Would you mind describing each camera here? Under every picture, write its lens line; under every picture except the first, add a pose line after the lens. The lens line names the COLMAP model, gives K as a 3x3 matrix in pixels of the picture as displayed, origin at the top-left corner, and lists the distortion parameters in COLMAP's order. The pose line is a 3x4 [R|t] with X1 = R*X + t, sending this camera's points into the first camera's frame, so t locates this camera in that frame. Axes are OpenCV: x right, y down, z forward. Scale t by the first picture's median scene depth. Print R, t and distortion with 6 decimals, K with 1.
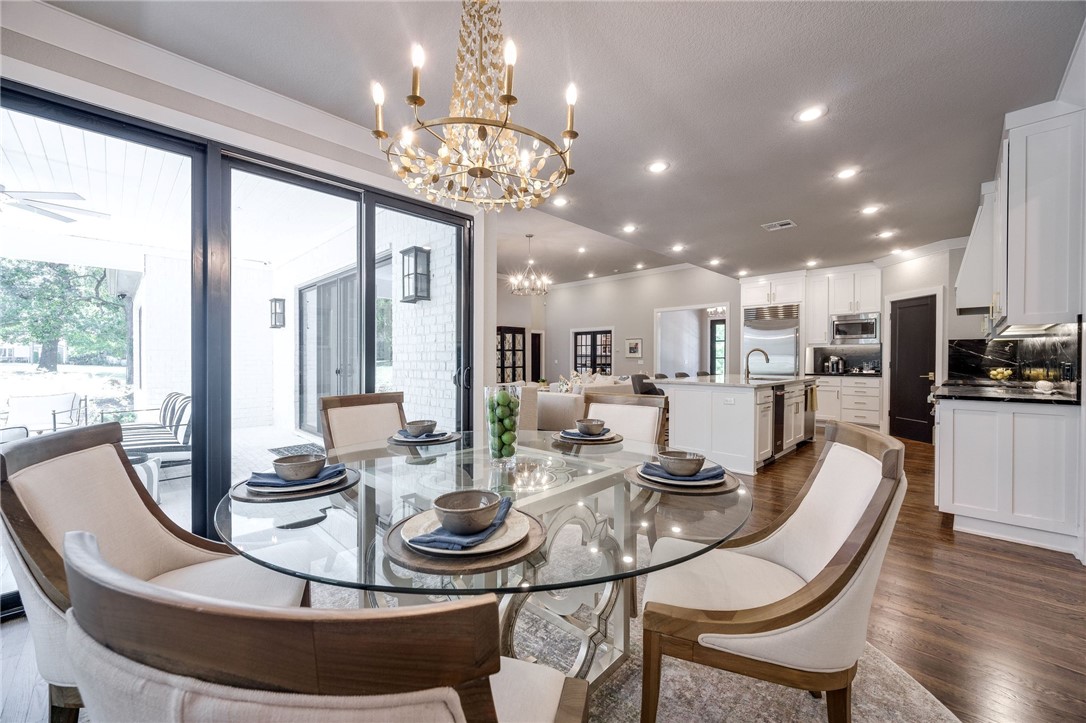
lens RADIAL K [[431.8, 0, 537.8], [0, 431.8, 363.0], [0, 0, 1]] dist [0.000082, 0.000026]
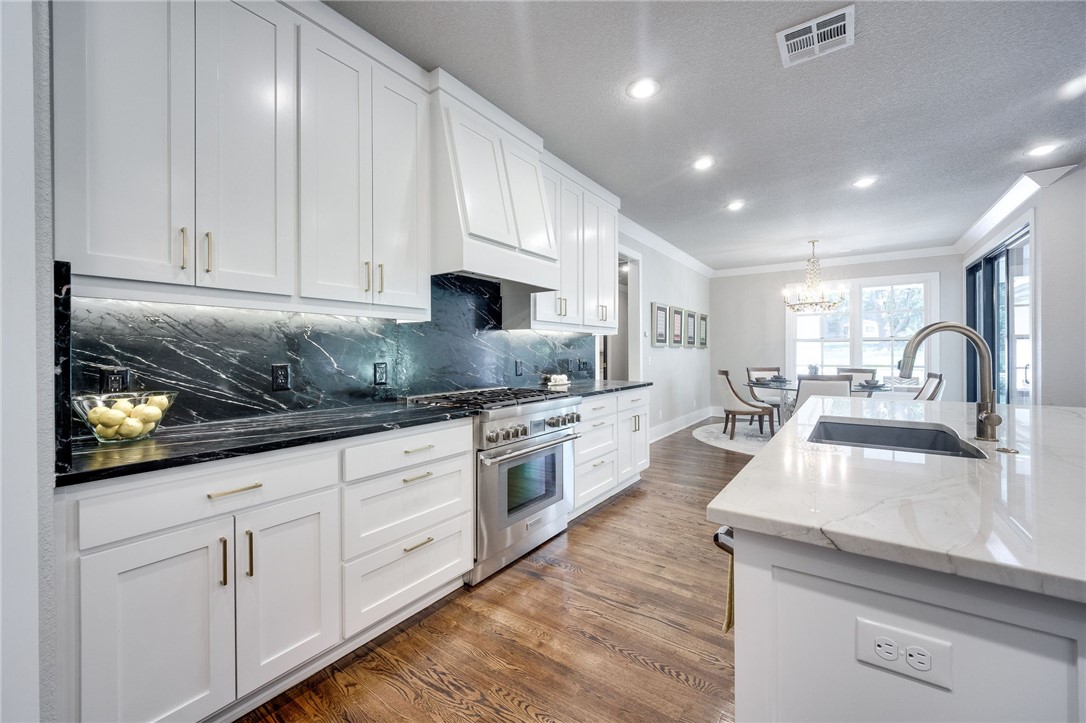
lens RADIAL K [[431.8, 0, 537.8], [0, 431.8, 363.0], [0, 0, 1]] dist [0.000082, 0.000026]
pose [[-0.987159, -0.001052, -0.159740, 0.356269], [-0.006848, 0.999338, 0.035736, -0.008788], [0.159597, 0.036371, -0.986512, 0.550166]]
